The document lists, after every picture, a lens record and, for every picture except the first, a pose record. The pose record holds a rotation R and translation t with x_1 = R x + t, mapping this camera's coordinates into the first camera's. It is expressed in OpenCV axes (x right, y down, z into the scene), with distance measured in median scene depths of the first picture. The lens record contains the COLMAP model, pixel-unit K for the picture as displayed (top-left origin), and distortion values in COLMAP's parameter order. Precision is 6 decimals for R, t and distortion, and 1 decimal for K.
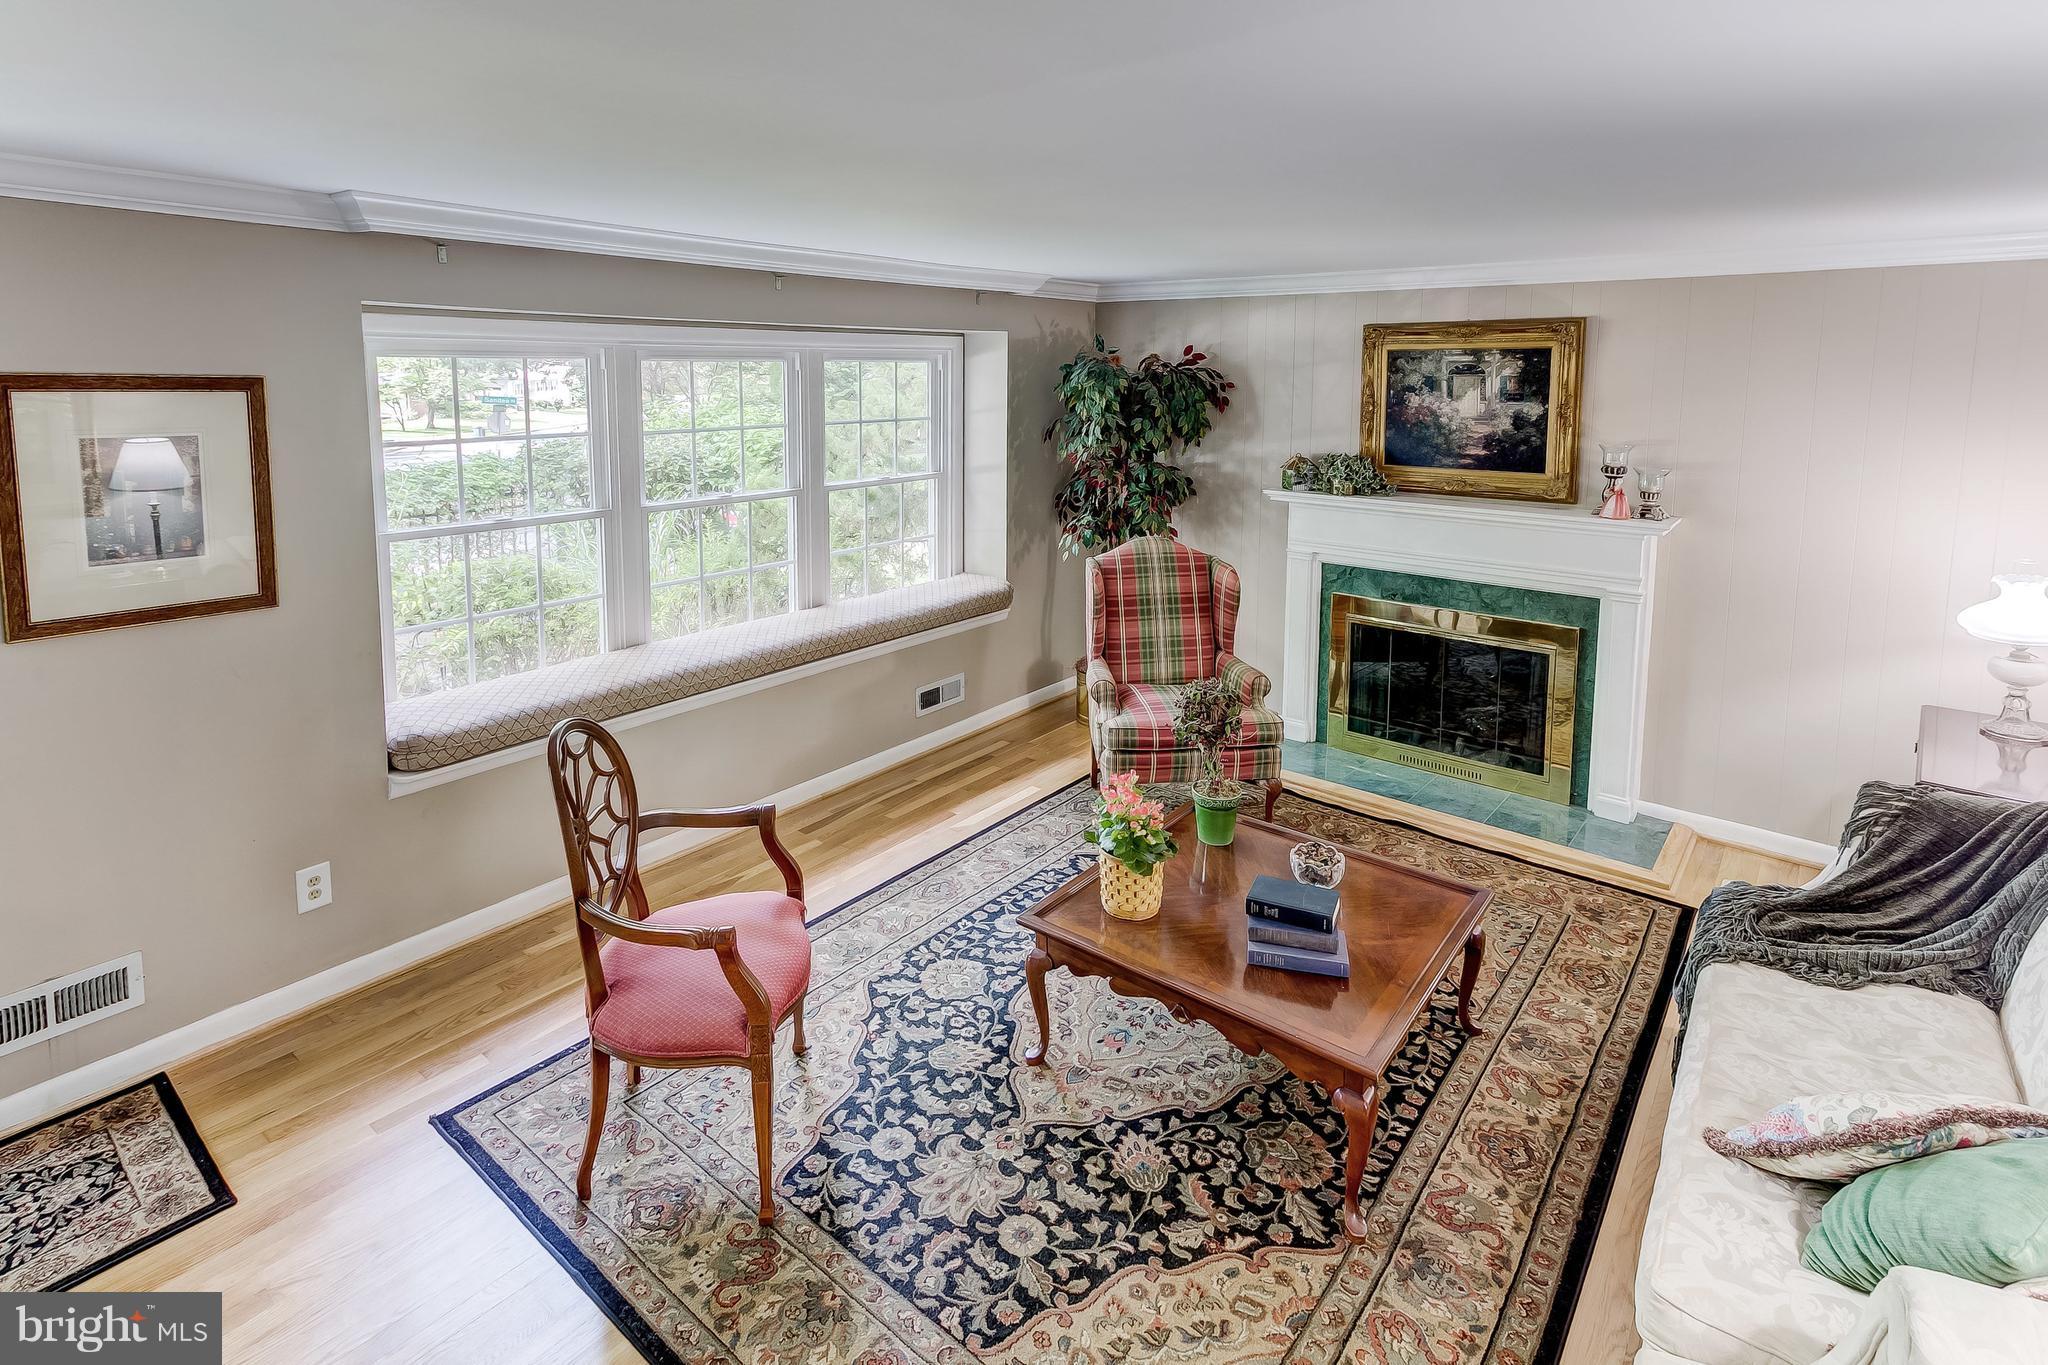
lens RADIAL K [[1025.9, 0, 997.7], [0, 1025.9, 481.9], [0, 0, 1]] dist [-0.001044, 0.013067]
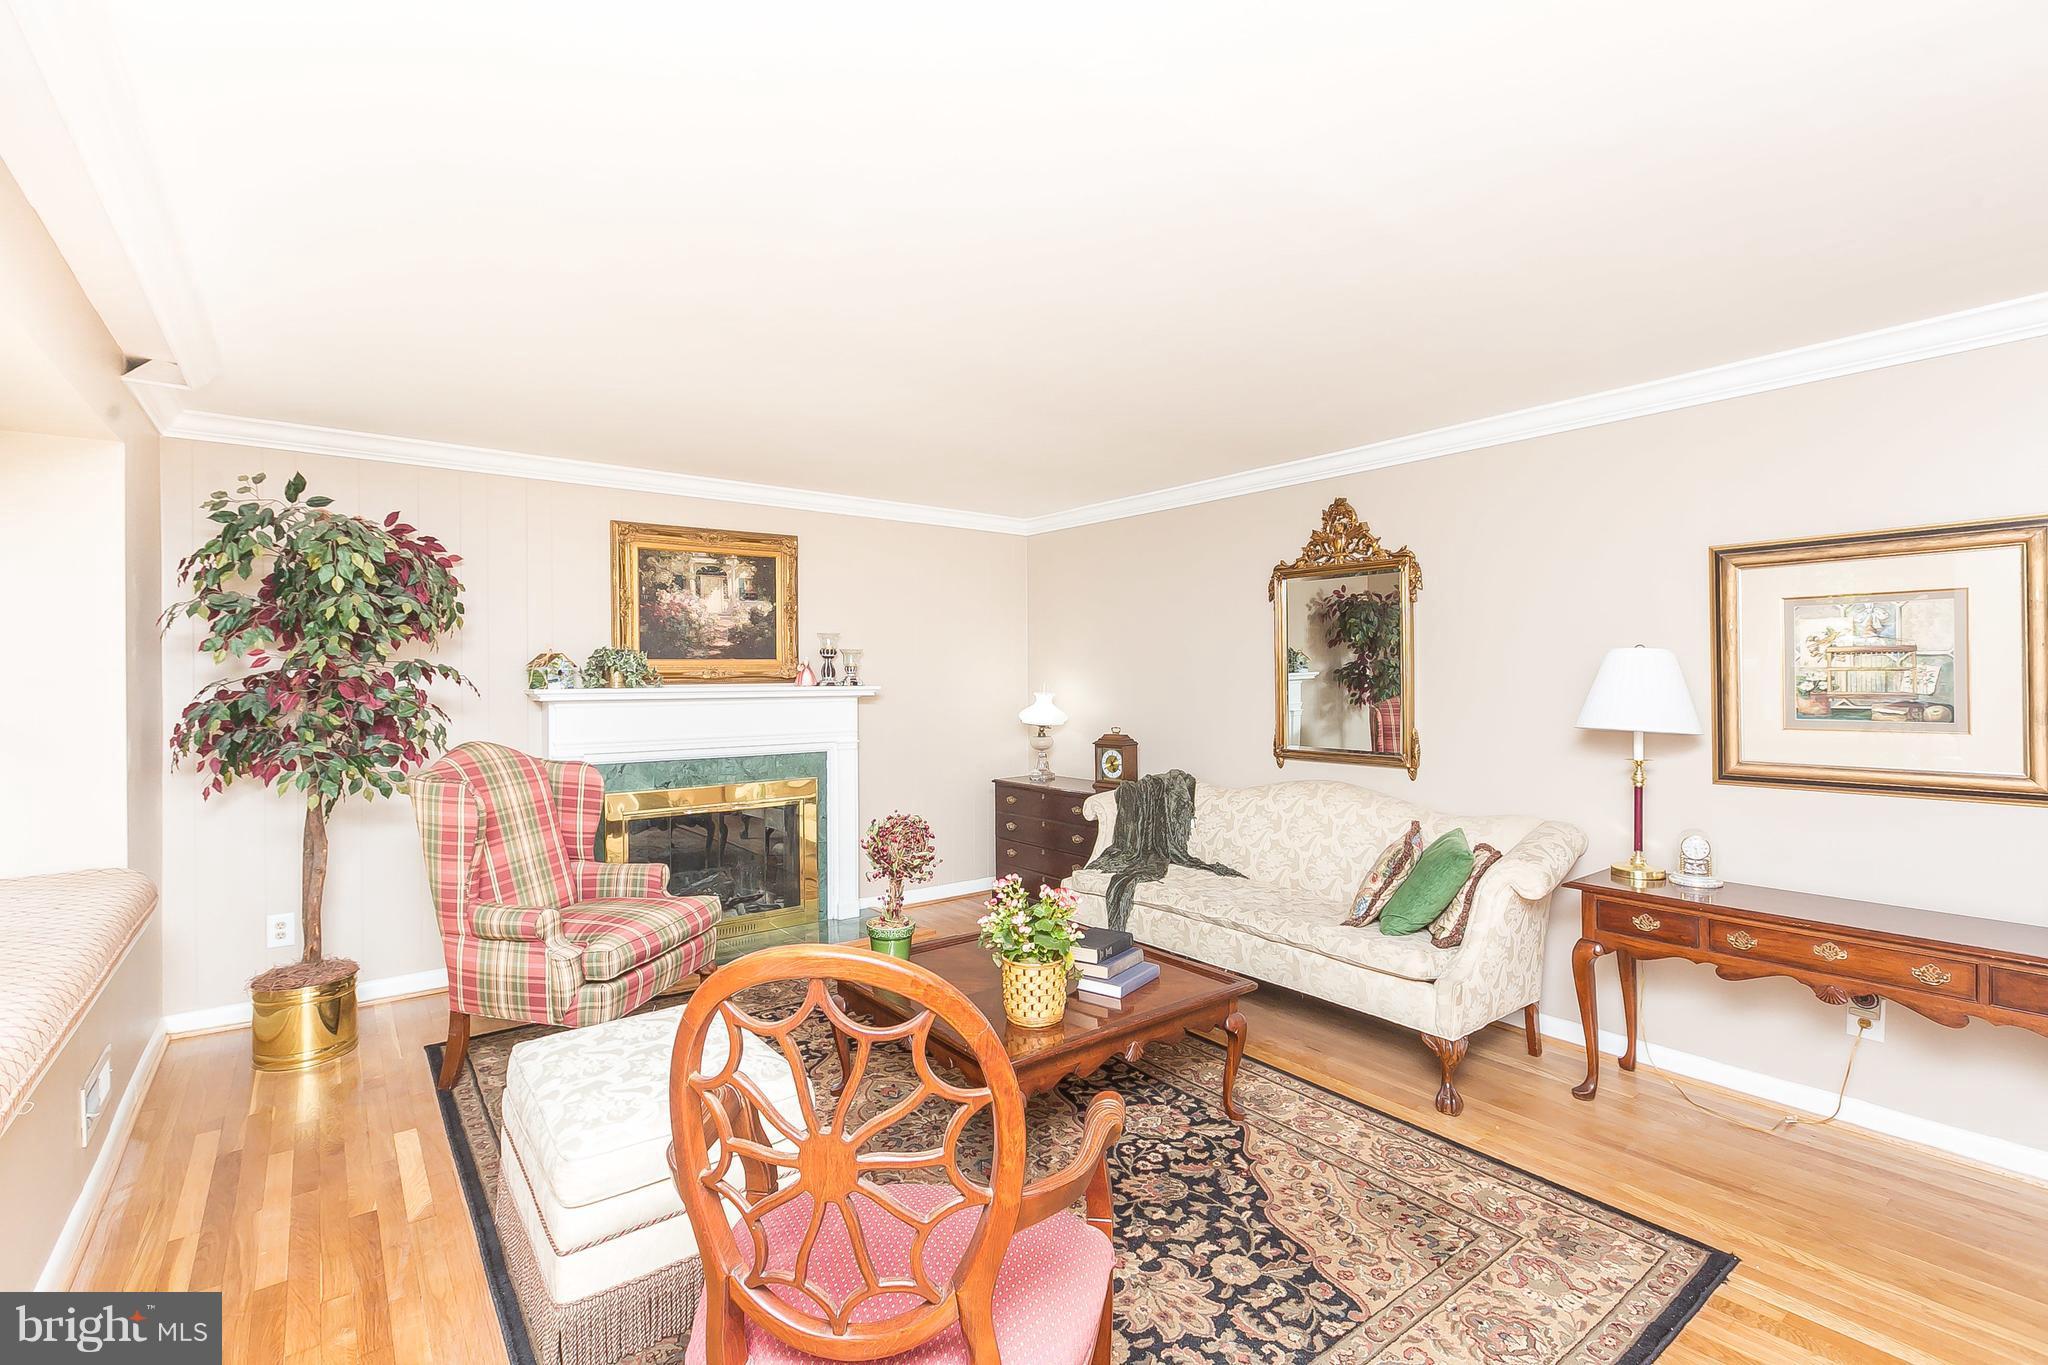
lens RADIAL K [[912.1, 0, 1024.0], [0, 912.1, 682.5], [0, 0, 1]] dist [0.002083, 0.000105]
pose [[0.223565, -0.011762, 0.974618, -0.750839], [0.115027, 0.993258, -0.014399, 0.112081], [-0.967878, 0.115326, 0.223411, 0.770096]]
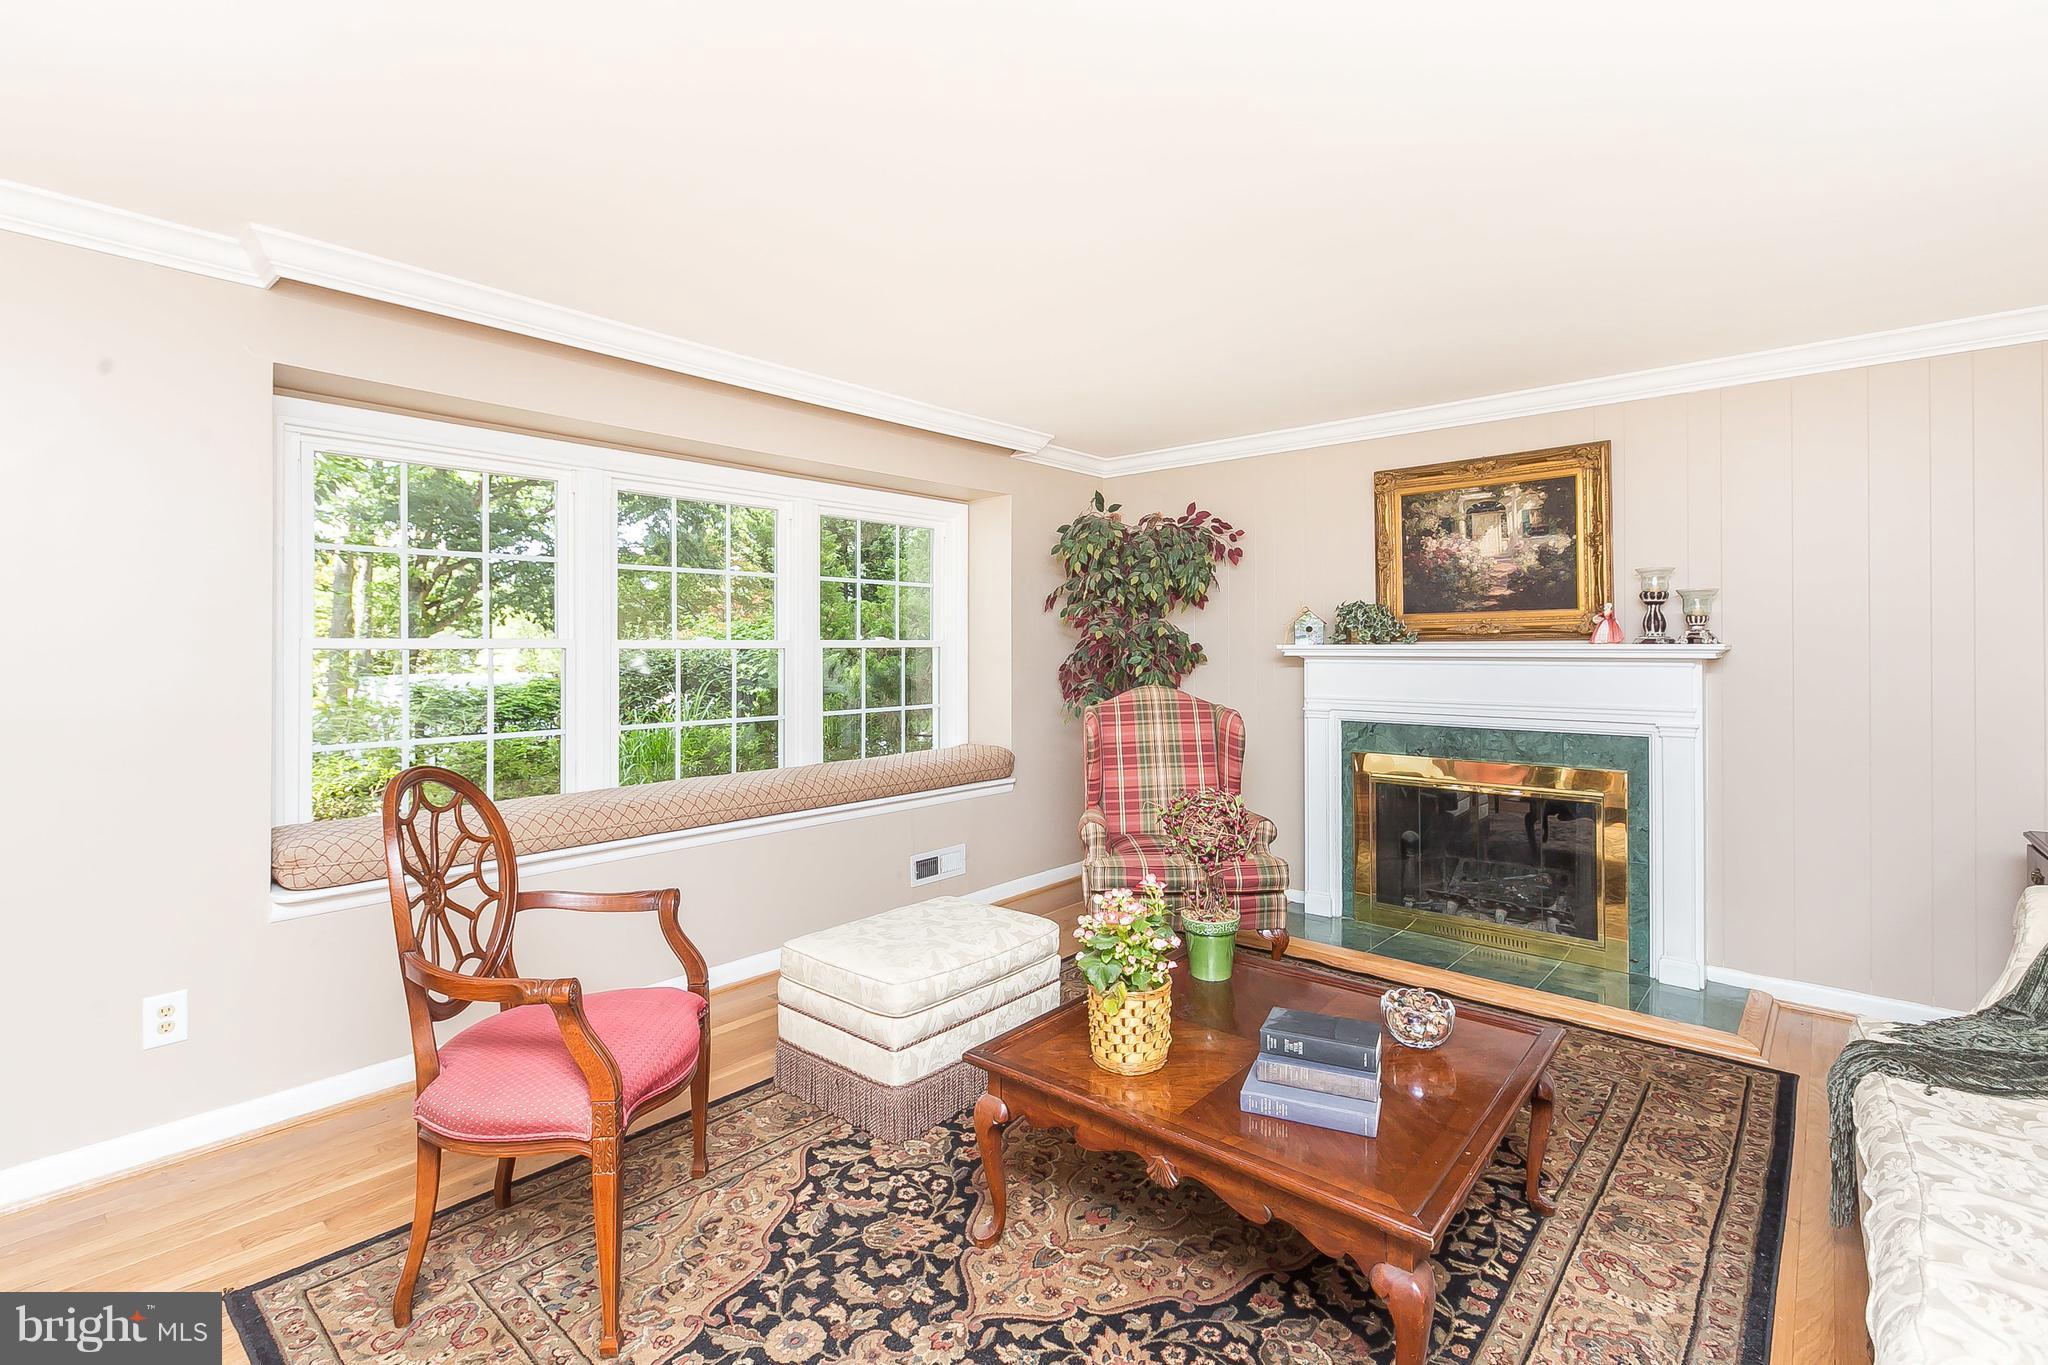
lens RADIAL K [[927.5, 0, 1019.4], [0, 927.5, 648.7], [0, 0, 1]] dist [-0.002705, -0.000785]
pose [[0.999595, -0.005750, -0.027868, 0.079275], [0.002664, 0.993982, -0.109512, 0.193371], [0.028329, 0.109393, 0.993595, 0.246174]]
